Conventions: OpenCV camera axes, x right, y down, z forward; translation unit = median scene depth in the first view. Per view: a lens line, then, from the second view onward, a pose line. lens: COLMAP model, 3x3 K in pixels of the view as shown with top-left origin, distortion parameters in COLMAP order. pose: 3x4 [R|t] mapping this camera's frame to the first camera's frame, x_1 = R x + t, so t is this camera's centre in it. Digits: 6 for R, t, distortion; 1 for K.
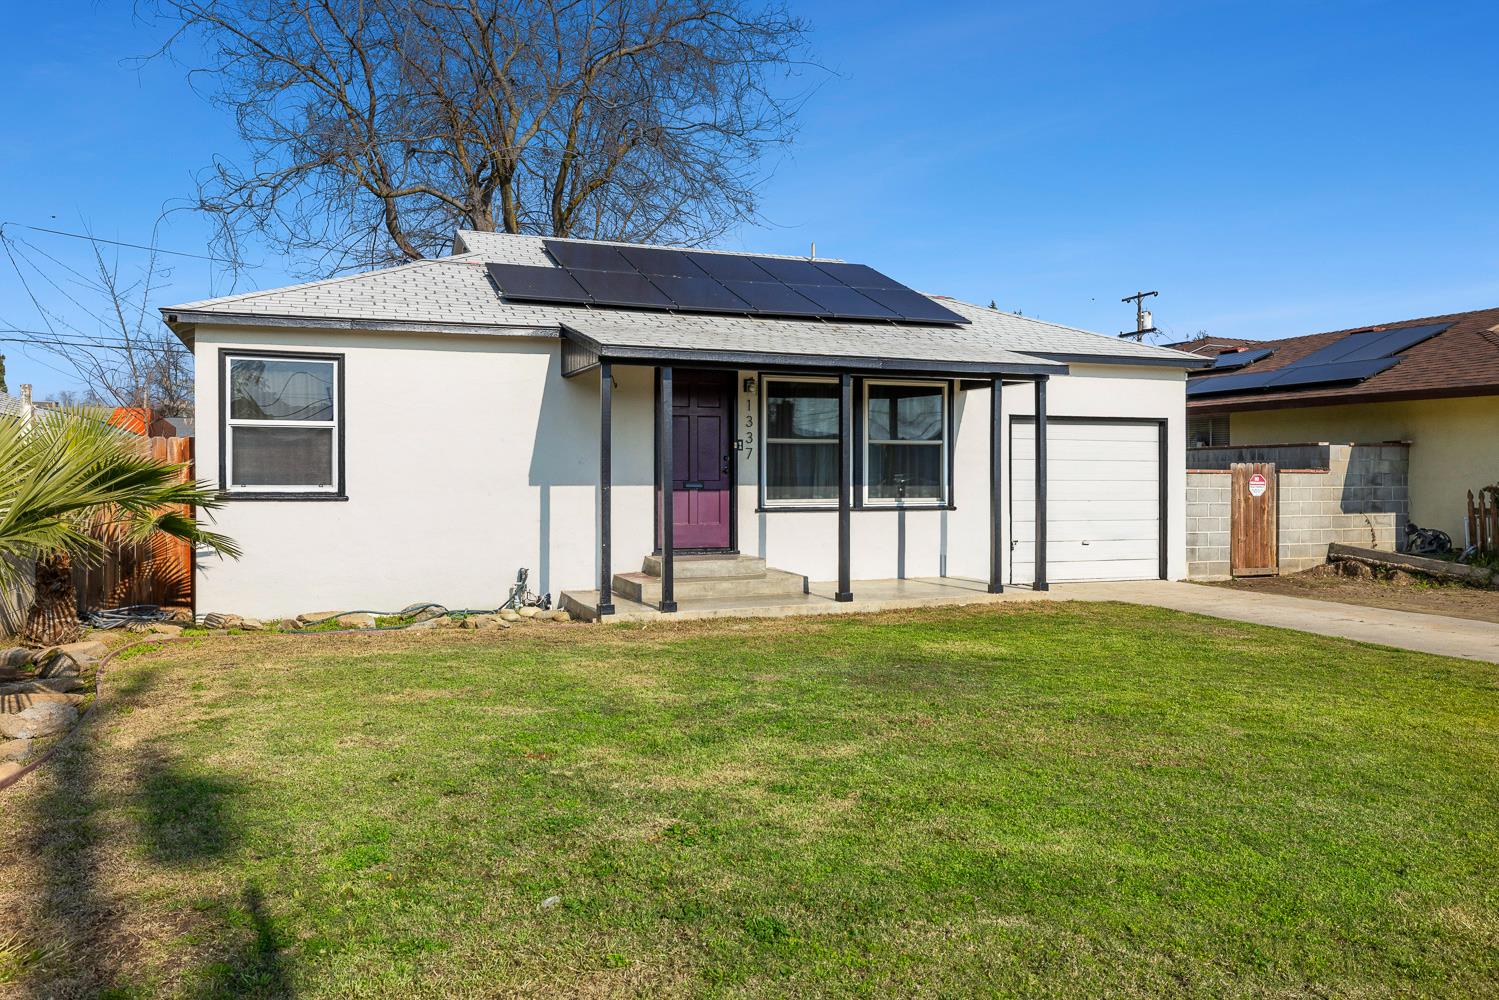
lens RADIAL K [[1108.5, 0, 749.5], [0, 1108.5, 500.0], [0, 0, 1]] dist [0.000978, -0.001260]
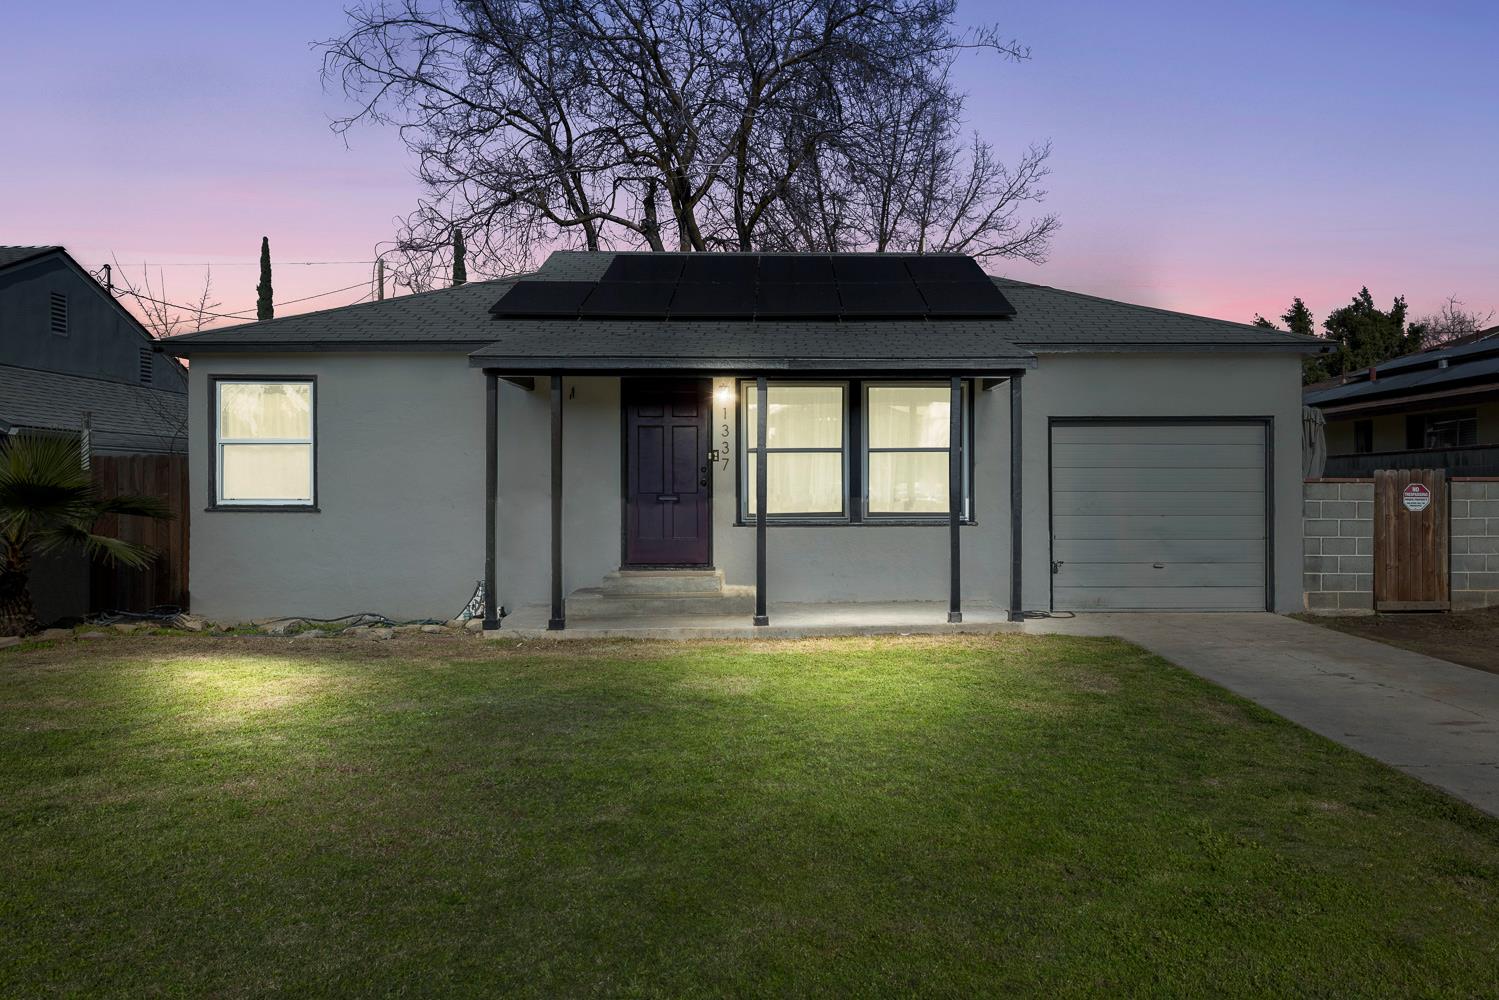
lens RADIAL K [[1091.5, 0, 821.8], [0, 1091.5, 500.3], [0, 0, 1]] dist [-0.000754, 0.004280]
pose [[0.944155, 0.000251, -0.329501, 0.385182], [-0.003276, 0.999957, -0.008626, -0.003660], [0.329485, 0.009224, 0.944116, 0.148063]]
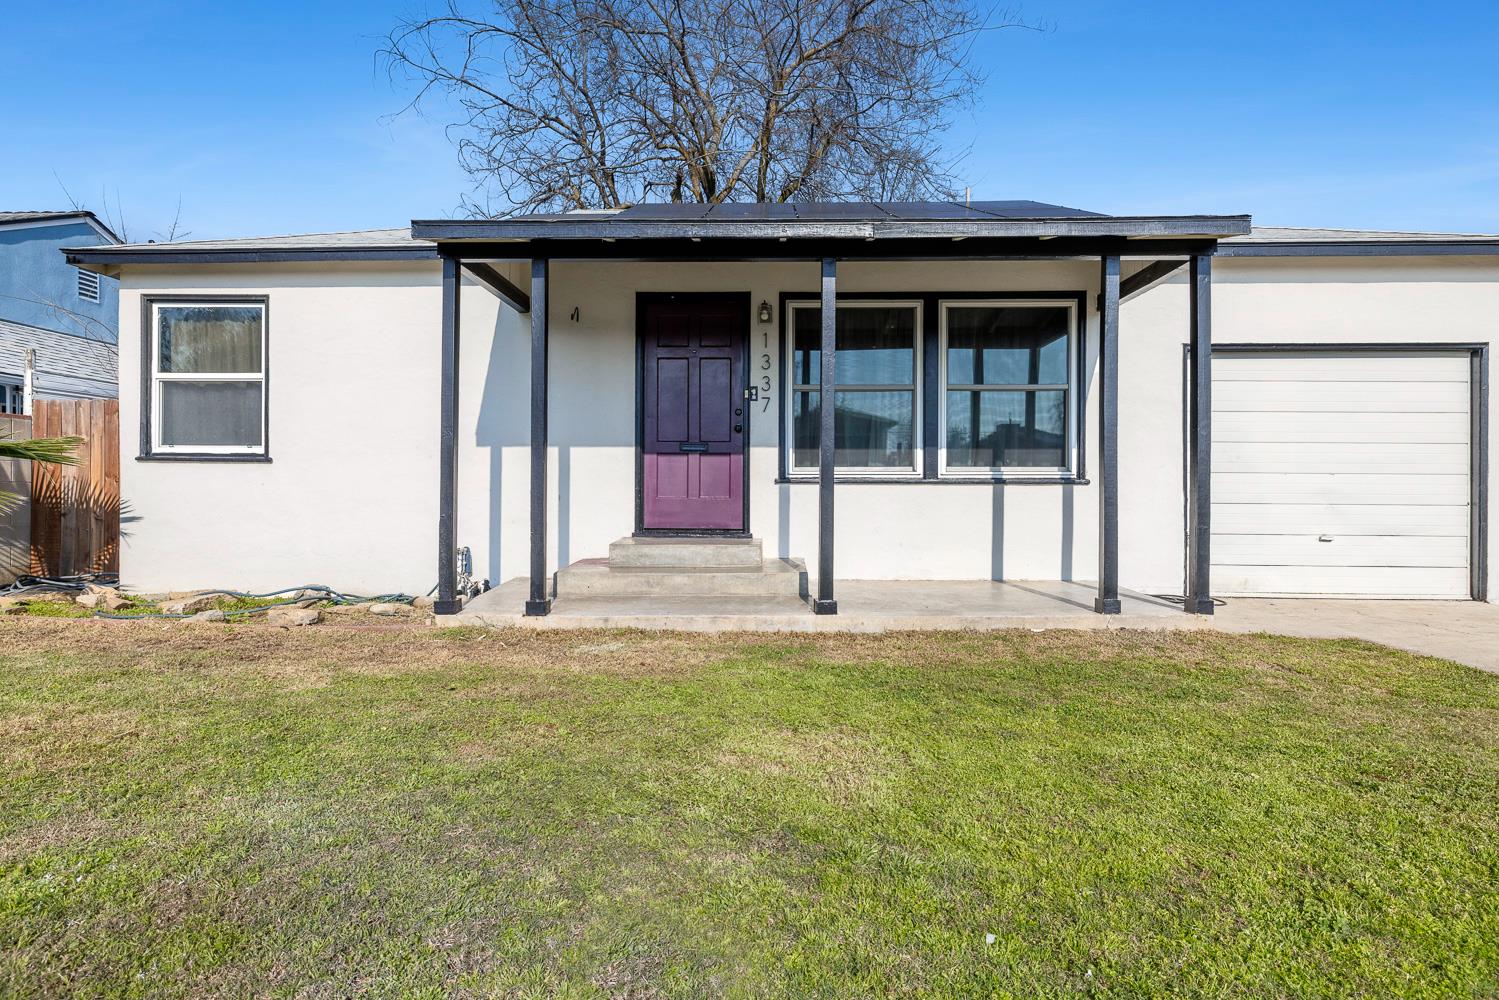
lens RADIAL K [[794.4, 0, 749.5], [0, 794.4, 500.0], [0, 0, 1]] dist [0.001778, 0.000129]
pose [[0.920302, 0.006385, -0.391157, 0.200683], [-0.010721, 0.999903, -0.008904, 0.027440], [0.391062, 0.012388, 0.920281, 0.502583]]
